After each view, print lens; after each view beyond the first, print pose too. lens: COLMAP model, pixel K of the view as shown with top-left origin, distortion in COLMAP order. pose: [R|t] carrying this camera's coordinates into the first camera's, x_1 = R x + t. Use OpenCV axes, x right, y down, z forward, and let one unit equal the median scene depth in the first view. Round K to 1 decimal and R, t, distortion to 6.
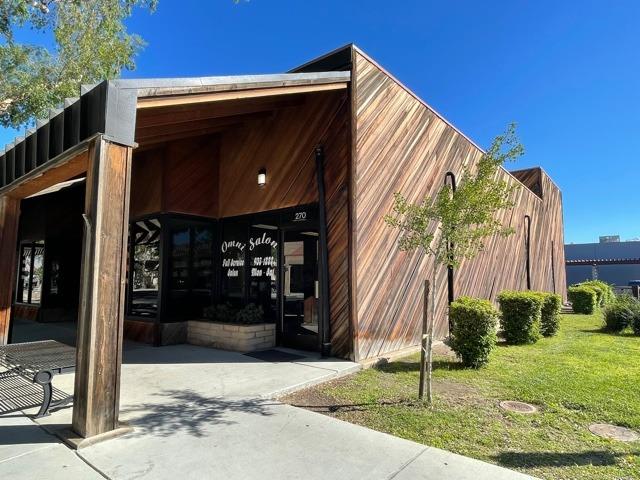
lens RADIAL K [[395.7, 0, 318.1], [0, 395.7, 245.7], [0, 0, 1]] dist [-0.010986, 0.005532]
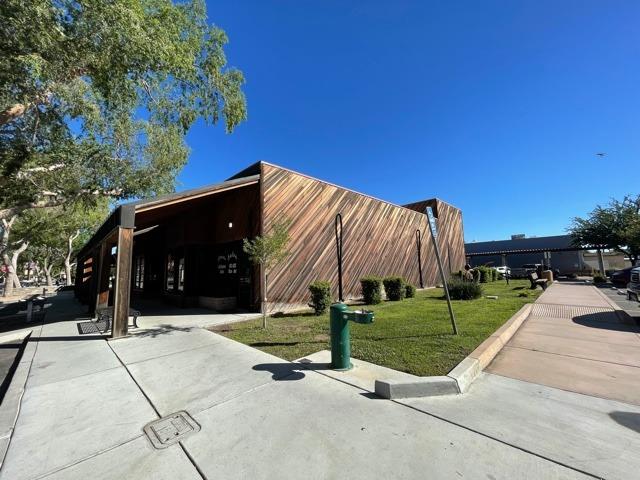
lens RADIAL K [[258.9, 0, 319.9], [0, 258.9, 241.5], [0, 0, 1]] dist [-0.003727, 0.000653]
pose [[0.994922, -0.042344, -0.091312, 0.480047], [0.040324, 0.998902, -0.023859, -0.038500], [0.092222, 0.020056, 0.995536, -0.311082]]
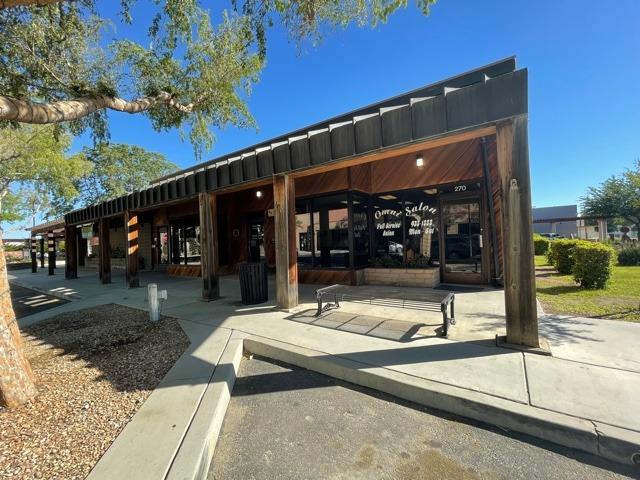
lens RADIAL K [[274.3, 0, 317.9], [0, 274.3, 243.9], [0, 0, 1]] dist [0.002285, 0.000384]
pose [[0.996327, -0.042248, 0.074476, -0.637259], [0.035464, 0.995295, 0.090169, 0.013058], [-0.077935, -0.087196, 0.993138, 0.075316]]
